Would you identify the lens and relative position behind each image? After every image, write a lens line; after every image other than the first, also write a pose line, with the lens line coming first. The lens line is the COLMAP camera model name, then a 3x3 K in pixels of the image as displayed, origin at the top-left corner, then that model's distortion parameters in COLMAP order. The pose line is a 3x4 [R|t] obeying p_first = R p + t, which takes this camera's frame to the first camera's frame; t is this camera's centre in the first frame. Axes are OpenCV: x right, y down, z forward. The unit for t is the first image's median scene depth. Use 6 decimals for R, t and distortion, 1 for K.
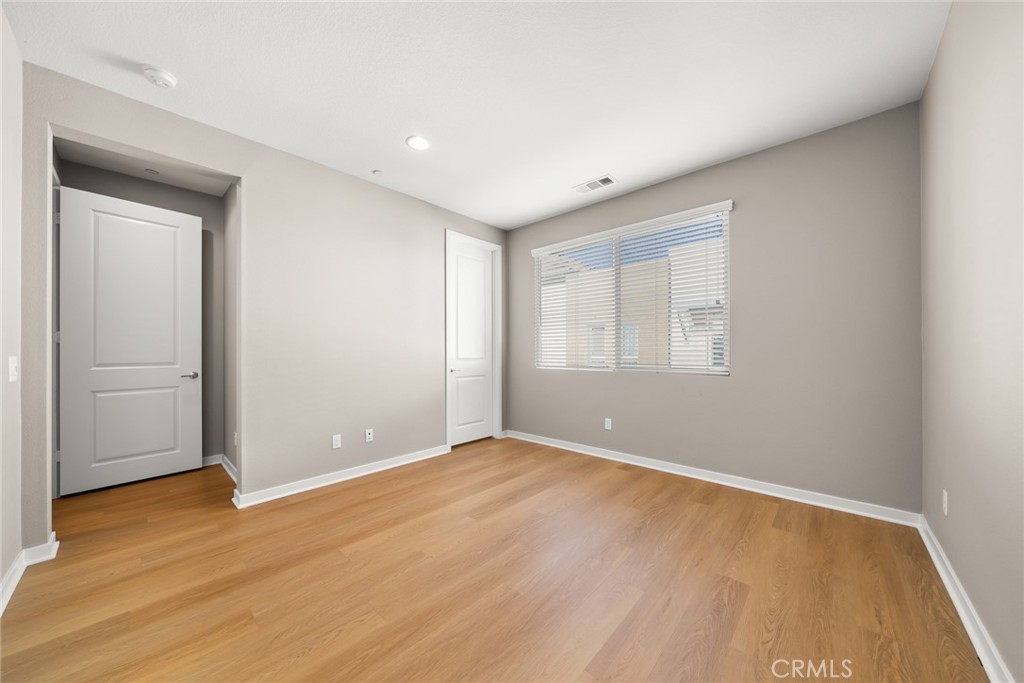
lens RADIAL K [[350.2, 0, 507.9], [0, 350.2, 351.3], [0, 0, 1]] dist [-0.002315, -0.000487]
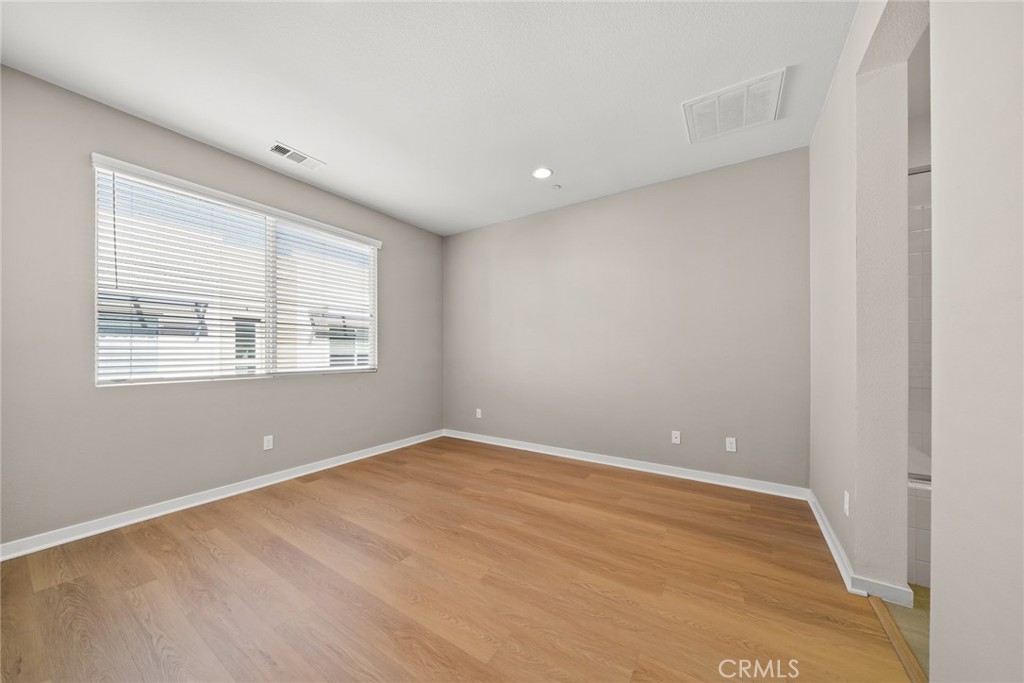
lens RADIAL K [[350.2, 0, 507.9], [0, 350.2, 351.3], [0, 0, 1]] dist [-0.002315, -0.000487]
pose [[-0.163847, 0.006866, 0.986462, -0.859909], [0.004549, 0.999970, -0.006204, 0.003093], [-0.986475, 0.003471, -0.163873, 0.815488]]
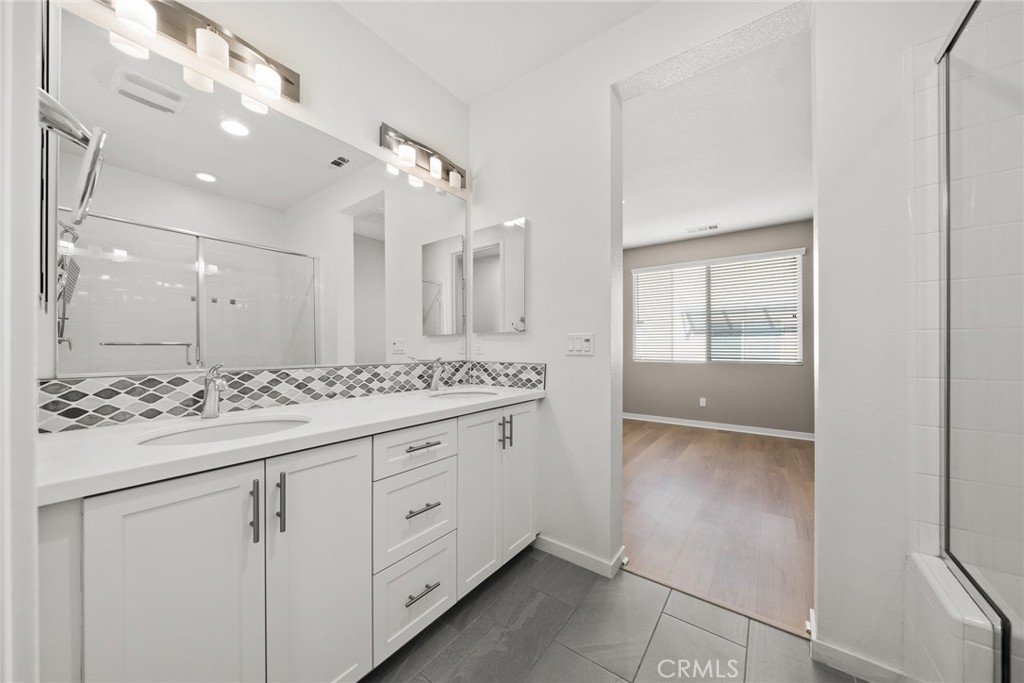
lens RADIAL K [[350.2, 0, 507.9], [0, 350.2, 351.3], [0, 0, 1]] dist [-0.002315, -0.000487]
pose [[0.994413, 0.001736, 0.105542, -0.857008], [-0.002142, 0.999991, 0.003737, 0.007705], [-0.105535, -0.003942, 0.994408, -0.383841]]
